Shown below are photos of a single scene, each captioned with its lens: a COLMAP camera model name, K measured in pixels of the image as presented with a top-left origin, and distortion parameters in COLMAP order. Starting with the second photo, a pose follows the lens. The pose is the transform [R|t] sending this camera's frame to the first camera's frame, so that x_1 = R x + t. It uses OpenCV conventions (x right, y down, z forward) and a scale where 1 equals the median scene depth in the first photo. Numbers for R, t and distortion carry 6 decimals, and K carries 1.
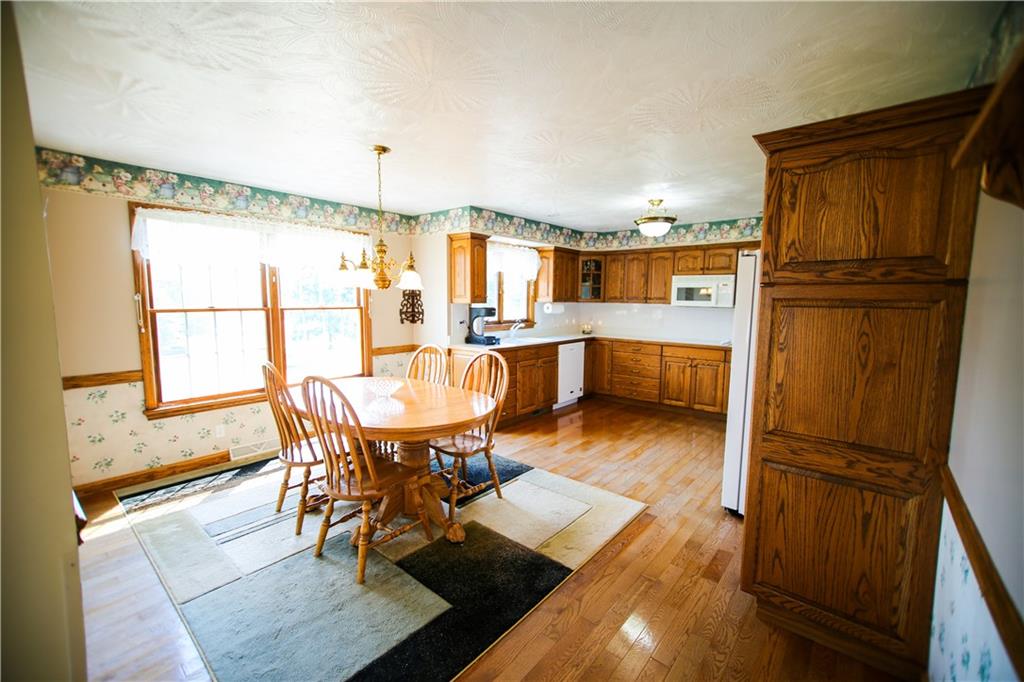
lens RADIAL K [[425.7, 0, 513.1], [0, 425.7, 341.0], [0, 0, 1]] dist [-0.011989, 0.010788]
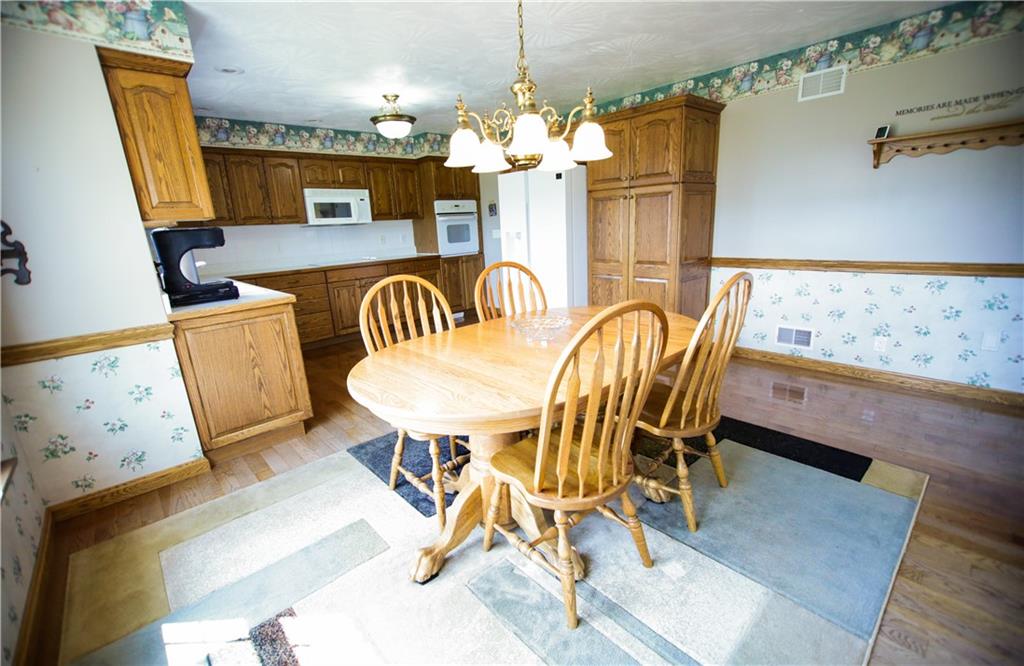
lens RADIAL K [[443.9, 0, 512.0], [0, 443.9, 333.0], [0, 0, 1]] dist [-0.000287, 0.000344]
pose [[0.127594, -0.256533, 0.958077, -0.499362], [0.152222, 0.959592, 0.236666, -0.024460], [-0.980076, 0.115643, 0.161488, 0.494983]]
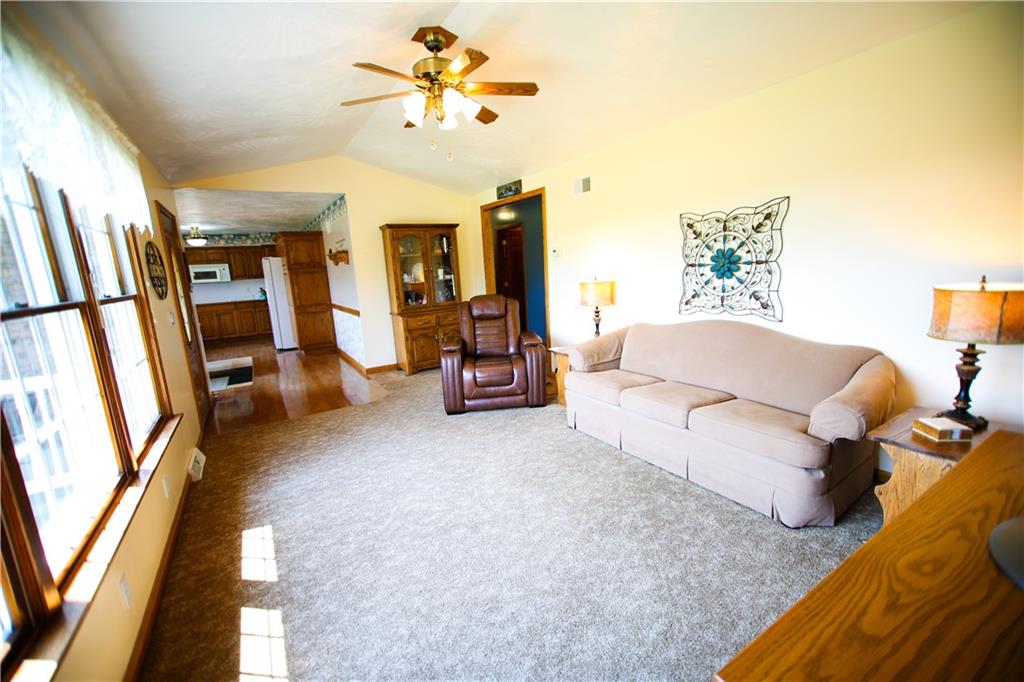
lens RADIAL K [[425.7, 0, 513.1], [0, 425.7, 341.0], [0, 0, 1]] dist [-0.011989, 0.010788]
pose [[0.309993, -0.196686, 0.930171, -0.847814], [0.154779, 0.975755, 0.154743, 0.077895], [-0.938055, 0.096001, 0.332921, -0.734274]]
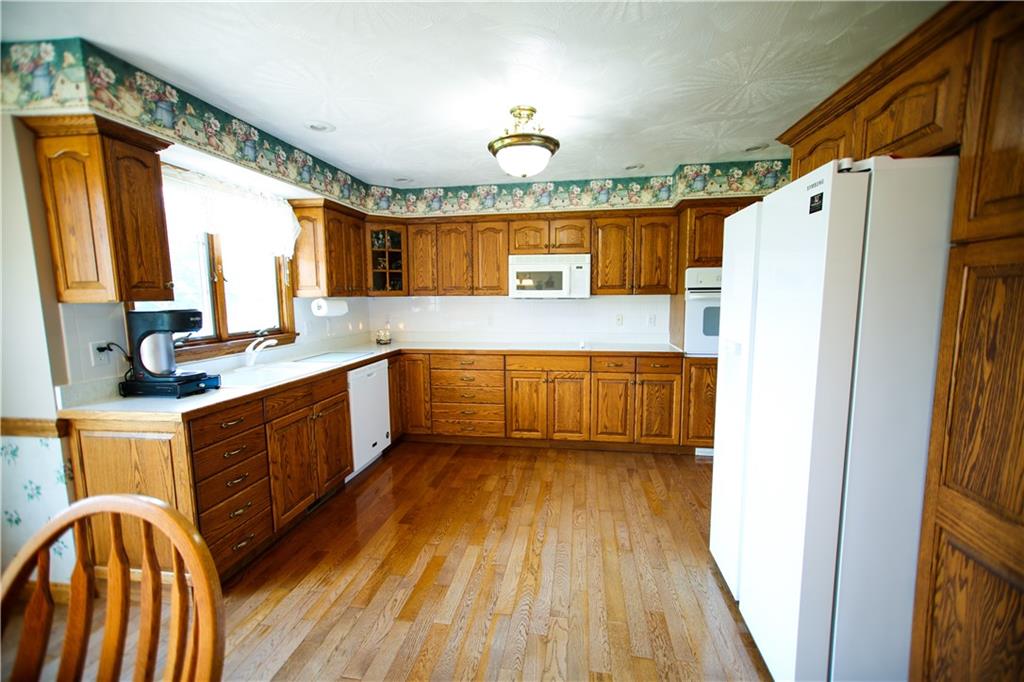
lens RADIAL K [[425.7, 0, 513.1], [0, 425.7, 341.0], [0, 0, 1]] dist [-0.011989, 0.010788]
pose [[0.856540, -0.074171, 0.510723, 0.009406], [0.070123, 0.997167, 0.027212, -0.030831], [-0.511294, 0.012505, 0.859315, 0.395778]]
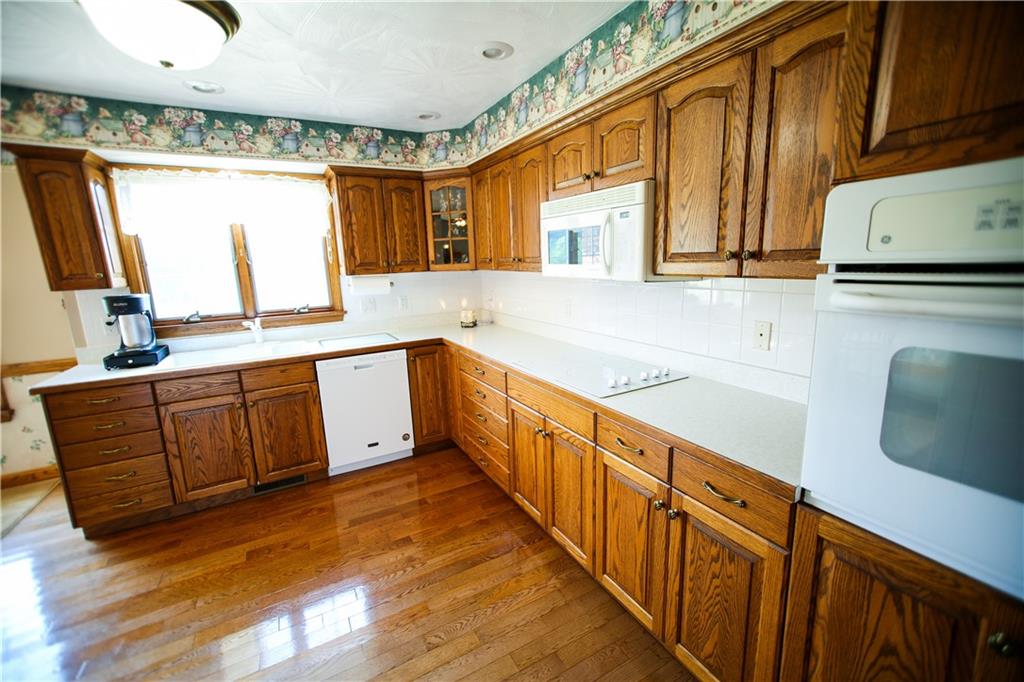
lens RADIAL K [[427.6, 0, 512.0], [0, 427.6, 341.0], [0, 0, 1]] dist [-0.017826, 0.015747]
pose [[0.934008, 0.024945, -0.356380, 0.509137], [0.009508, 0.995470, 0.094597, -0.061048], [0.357126, -0.091743, 0.929540, 0.603435]]
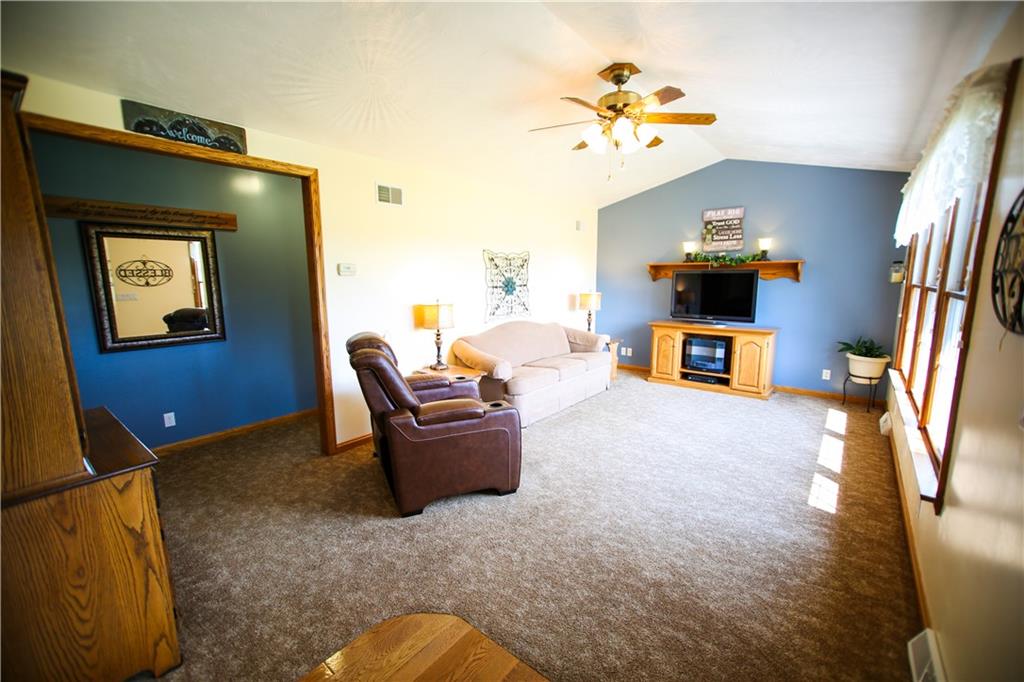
lens RADIAL K [[425.7, 0, 513.1], [0, 425.7, 341.0], [0, 0, 1]] dist [-0.011989, 0.010788]
pose [[-0.999923, -0.001586, -0.012277, -0.206325], [-0.004667, 0.966876, 0.255204, -0.010141], [0.011466, 0.255241, -0.966809, 0.089219]]
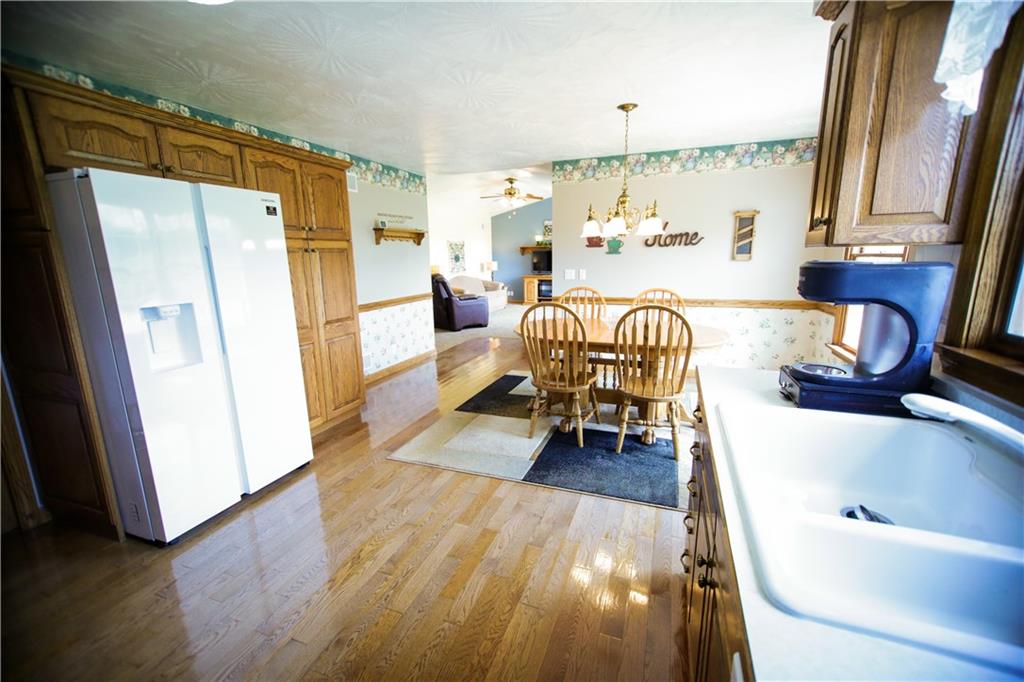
lens RADIAL K [[425.7, 0, 513.1], [0, 425.7, 341.0], [0, 0, 1]] dist [-0.011989, 0.010788]
pose [[-0.944350, 0.074257, -0.320451, 0.185077], [-0.023521, 0.956449, 0.290949, -0.092526], [0.328100, 0.282295, -0.901476, 1.043920]]
